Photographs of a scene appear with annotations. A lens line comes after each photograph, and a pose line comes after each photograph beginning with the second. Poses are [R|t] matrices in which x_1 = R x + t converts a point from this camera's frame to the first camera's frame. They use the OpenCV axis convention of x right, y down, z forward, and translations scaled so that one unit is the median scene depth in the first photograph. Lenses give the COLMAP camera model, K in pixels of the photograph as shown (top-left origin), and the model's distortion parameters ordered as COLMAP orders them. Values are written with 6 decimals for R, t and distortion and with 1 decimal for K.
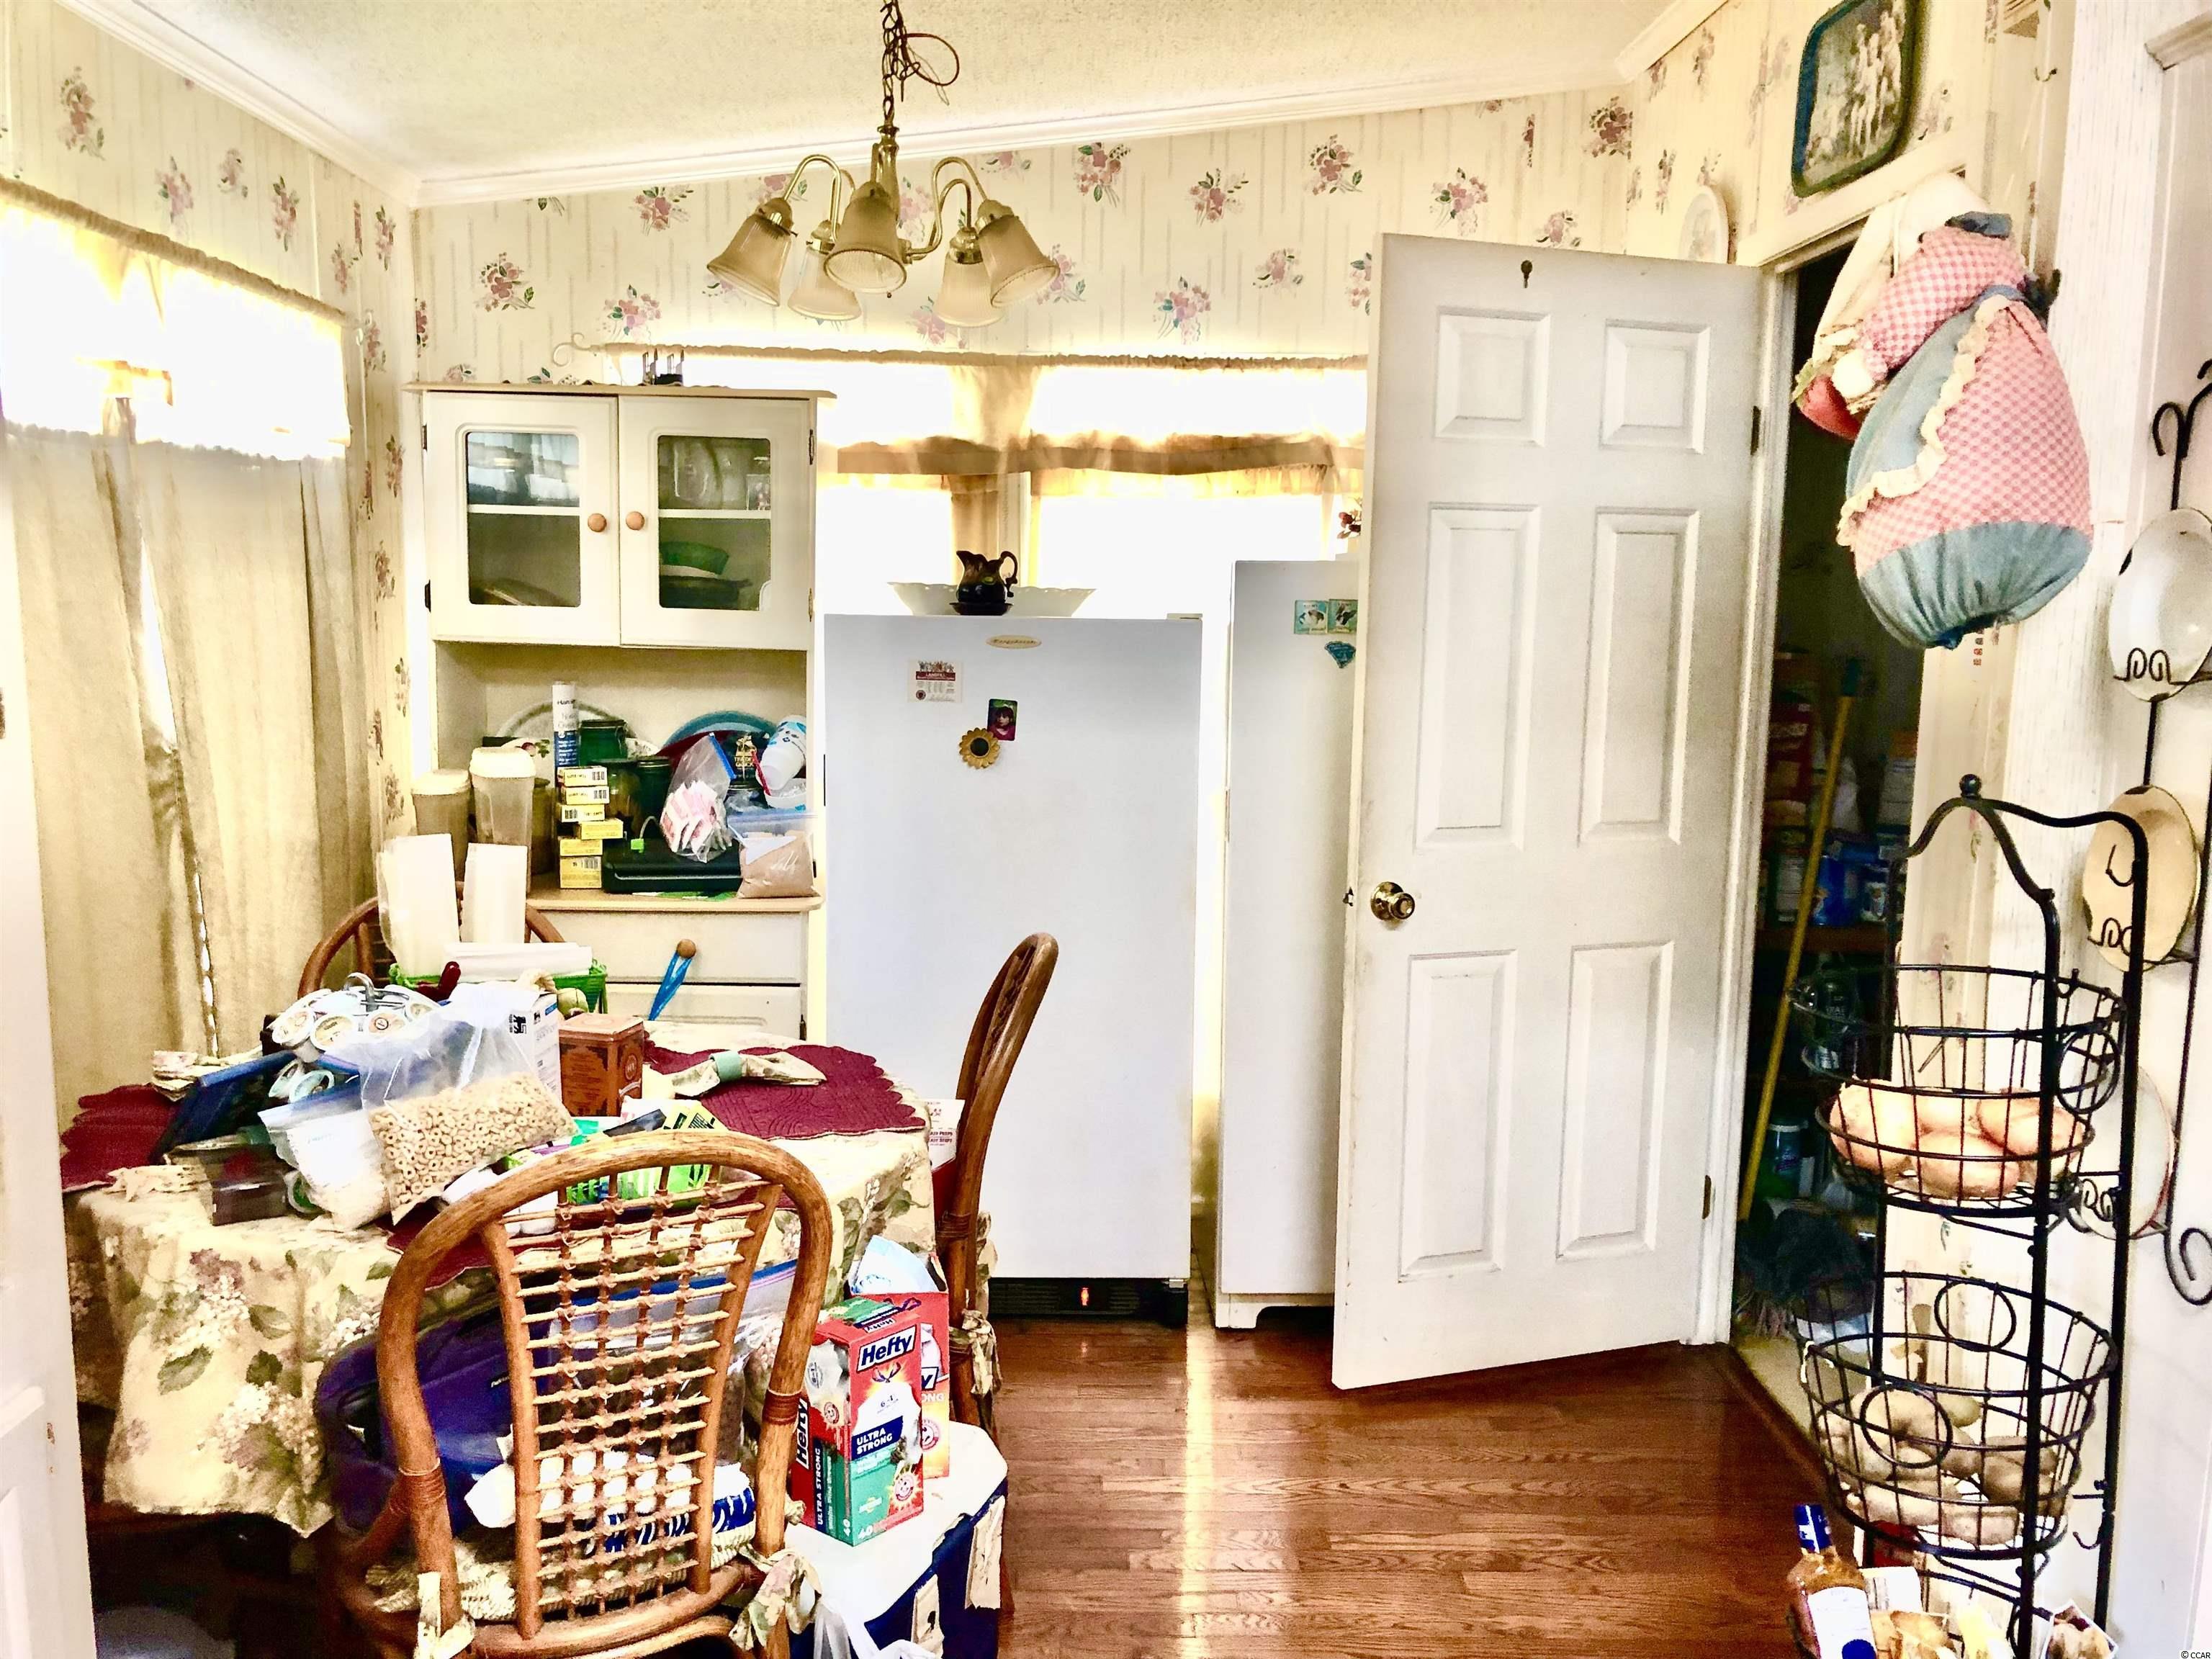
lens RADIAL K [[1835.0, 0, 1102.9], [0, 1835.0, 846.4], [0, 0, 1]] dist [0.047161, -0.037472]
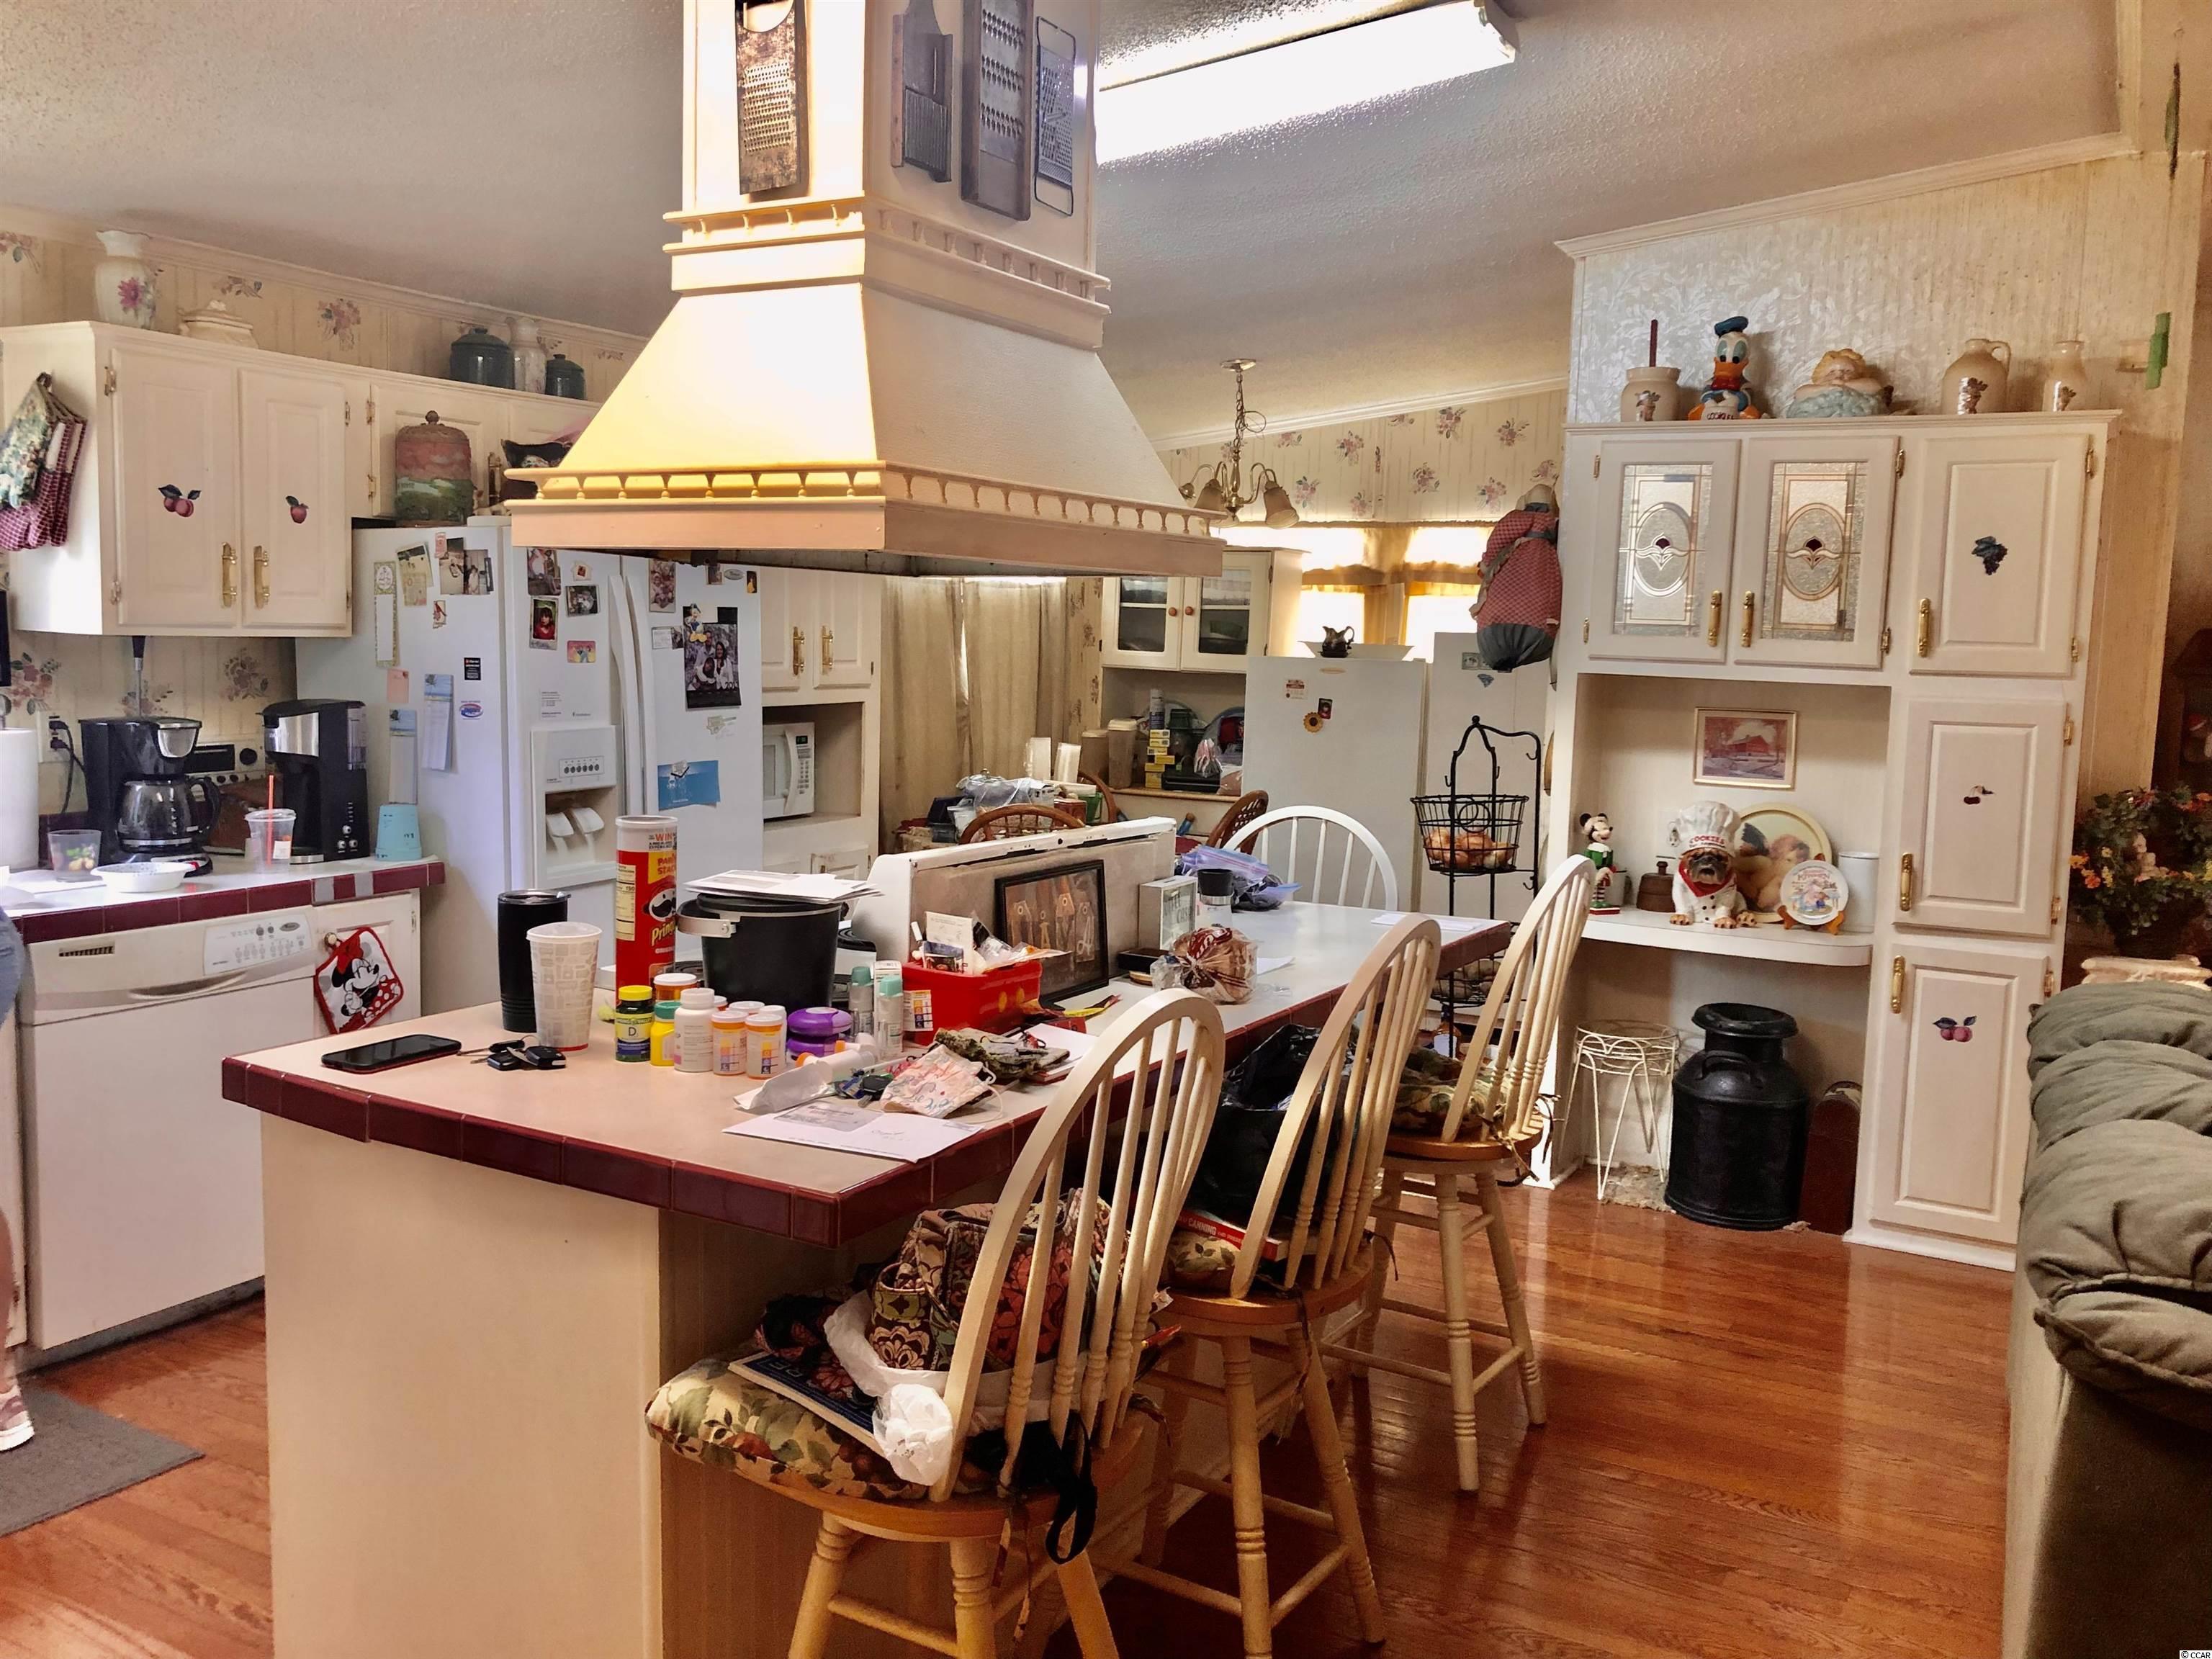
lens RADIAL K [[1835.0, 0, 1097.0], [0, 1835.0, 823.2], [0, 0, 1]] dist [0.047161, -0.037472]
pose [[0.866238, 0.062879, -0.495659, 0.680813], [-0.086069, 0.995998, -0.024067, 0.117401], [0.492163, 0.063508, 0.868184, -0.809096]]
